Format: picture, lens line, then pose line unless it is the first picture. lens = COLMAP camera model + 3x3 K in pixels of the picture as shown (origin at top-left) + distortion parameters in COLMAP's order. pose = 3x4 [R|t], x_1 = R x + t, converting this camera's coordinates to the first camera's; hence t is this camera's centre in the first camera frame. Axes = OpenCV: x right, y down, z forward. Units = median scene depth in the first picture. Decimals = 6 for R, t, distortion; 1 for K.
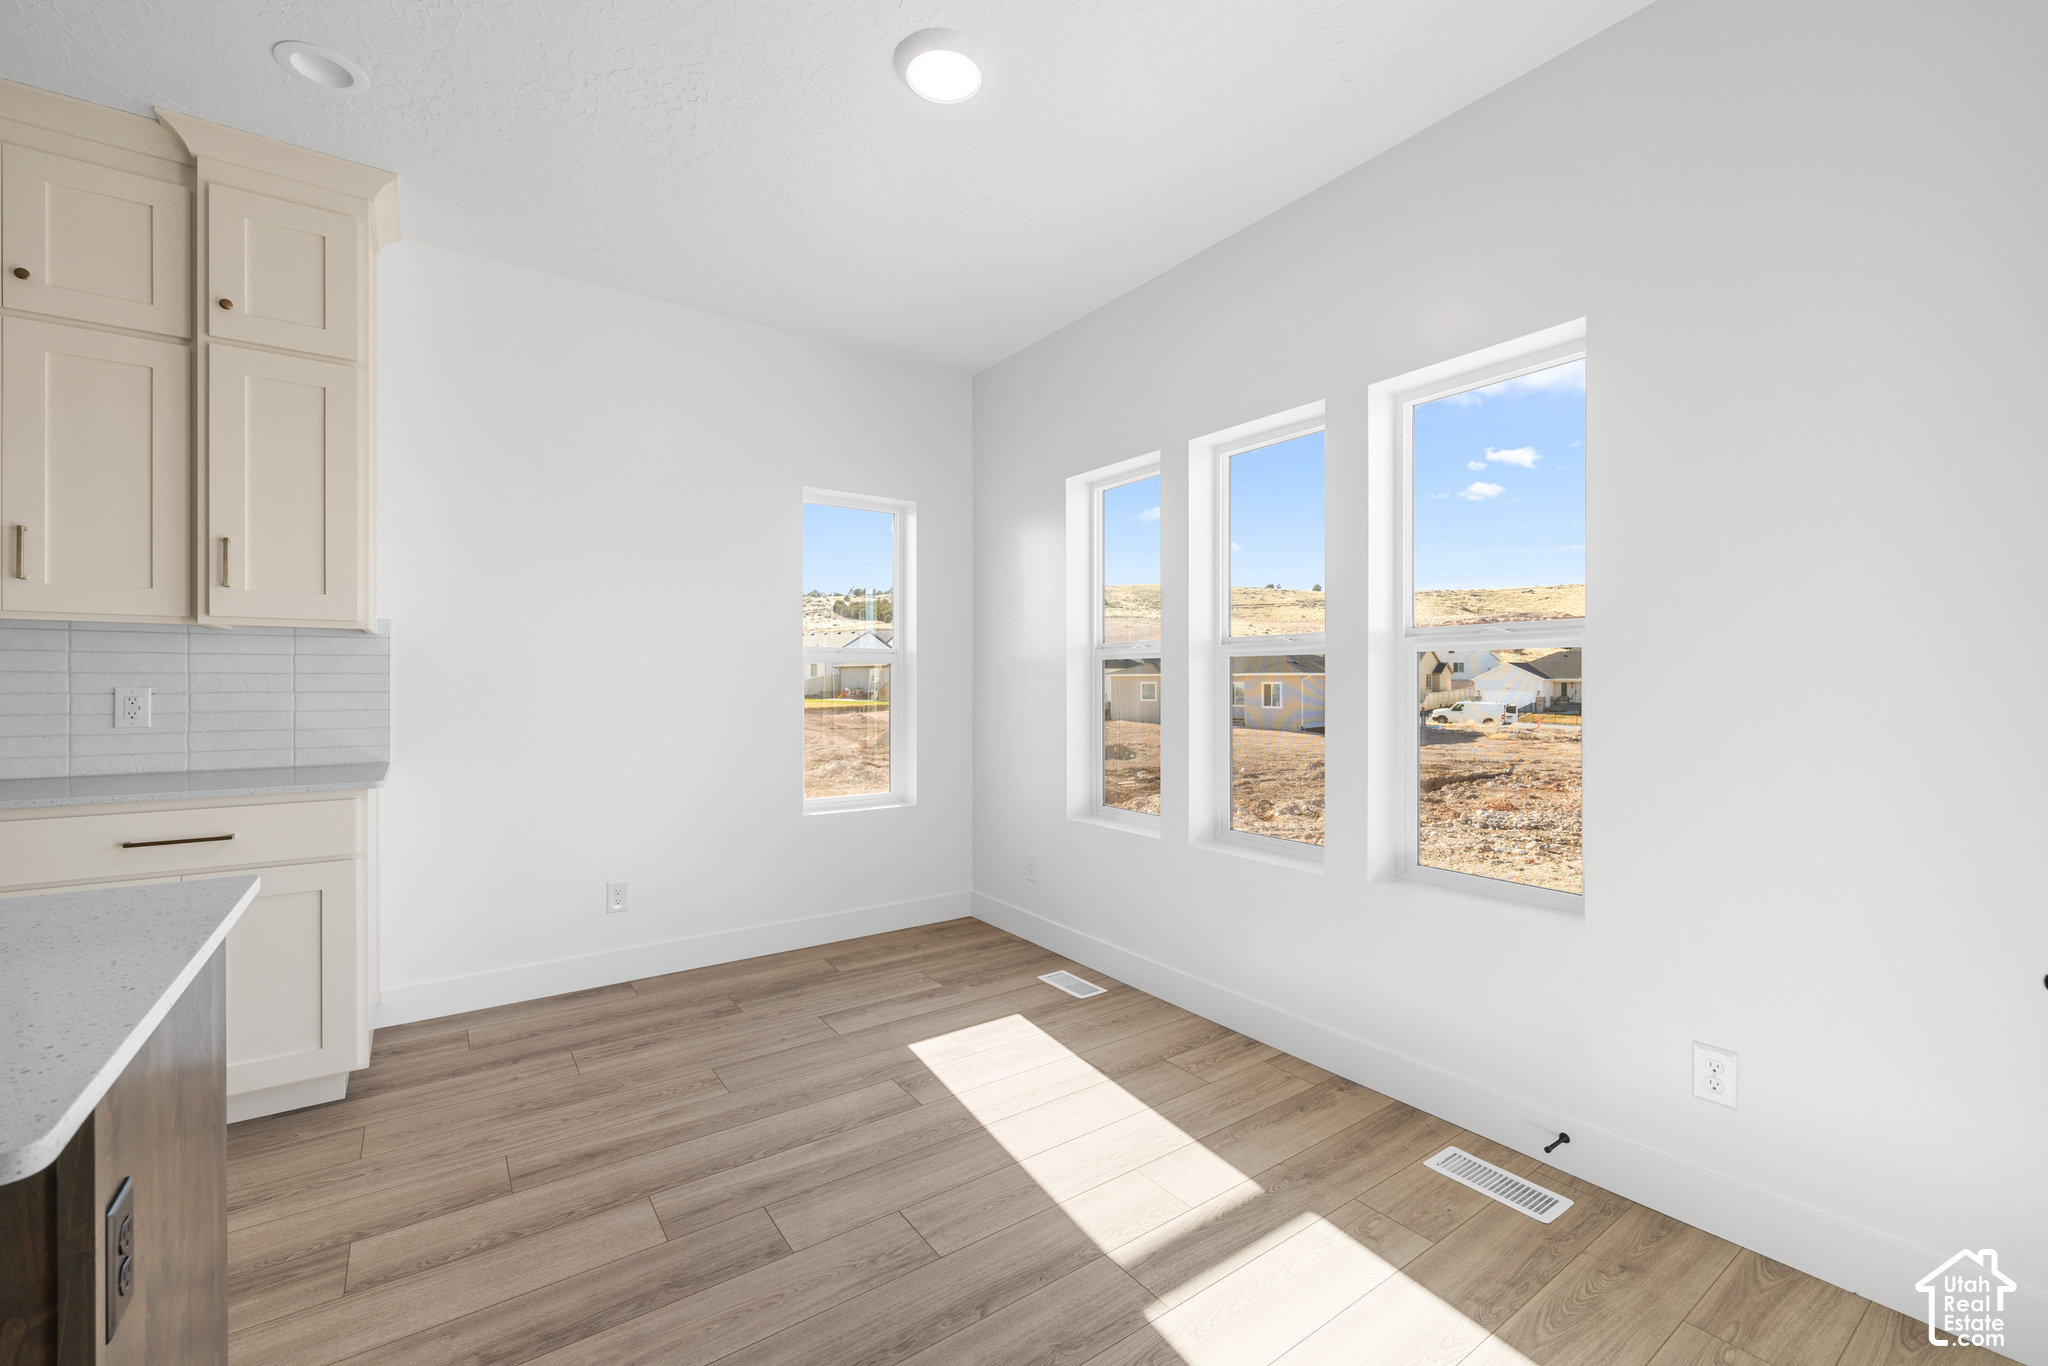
lens RADIAL K [[848.6, 0, 1015.0], [0, 848.6, 690.5], [0, 0, 1]] dist [0.001491, -0.000297]
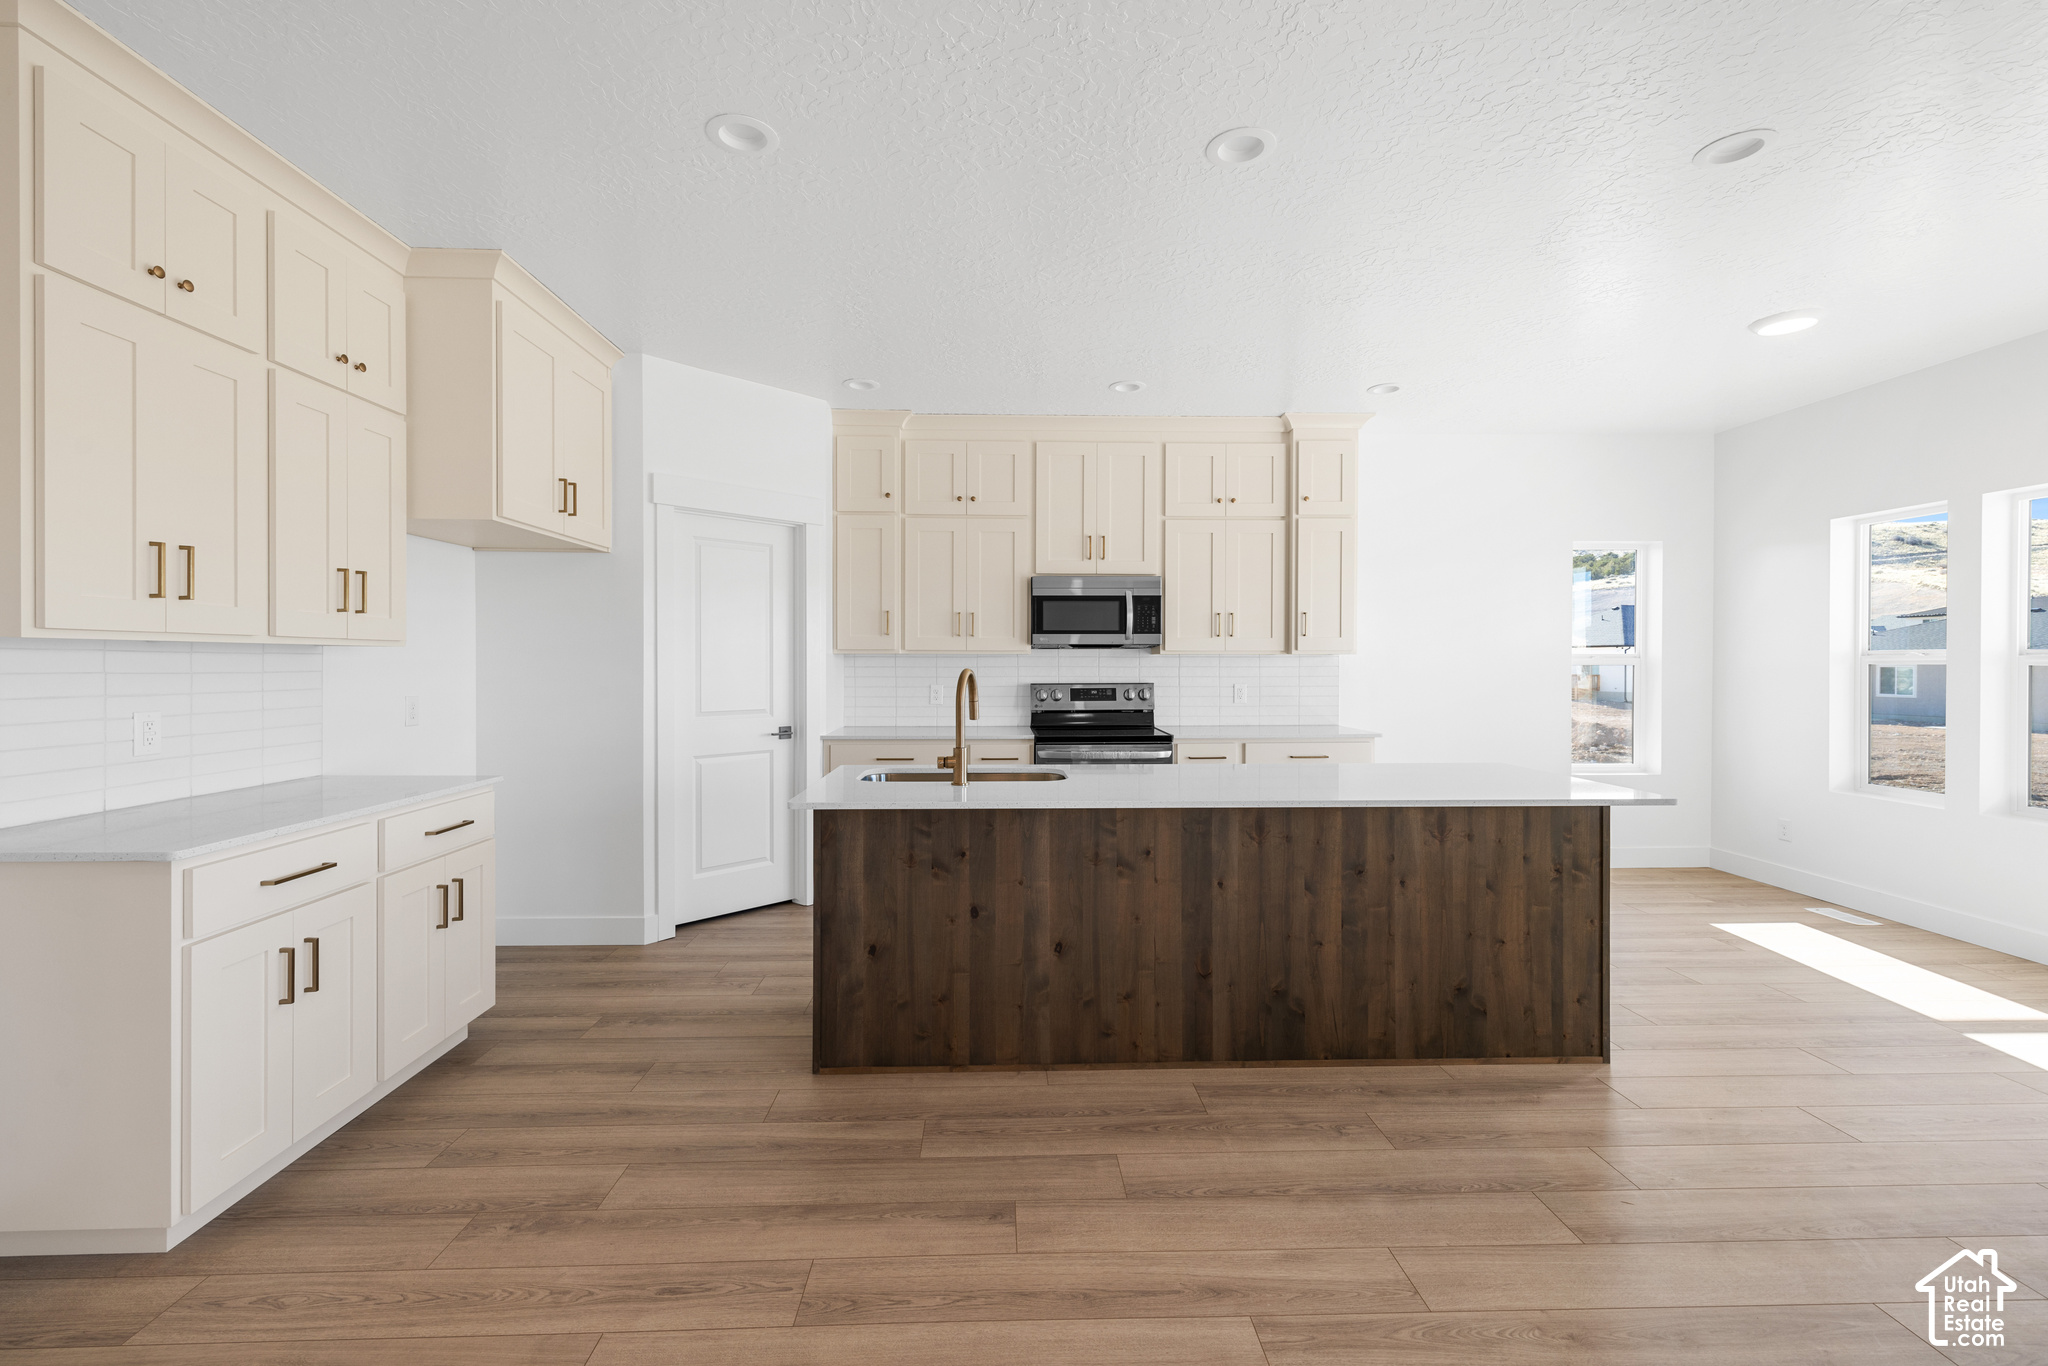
lens RADIAL K [[848.6, 0, 1027.8], [0, 848.6, 676.4], [0, 0, 1]] dist [0.001491, -0.000297]
pose [[0.827464, 0.005454, -0.561492, -0.328150], [-0.002496, 0.999979, 0.006034, -0.034731], [0.561513, -0.003591, 0.827460, -1.067937]]
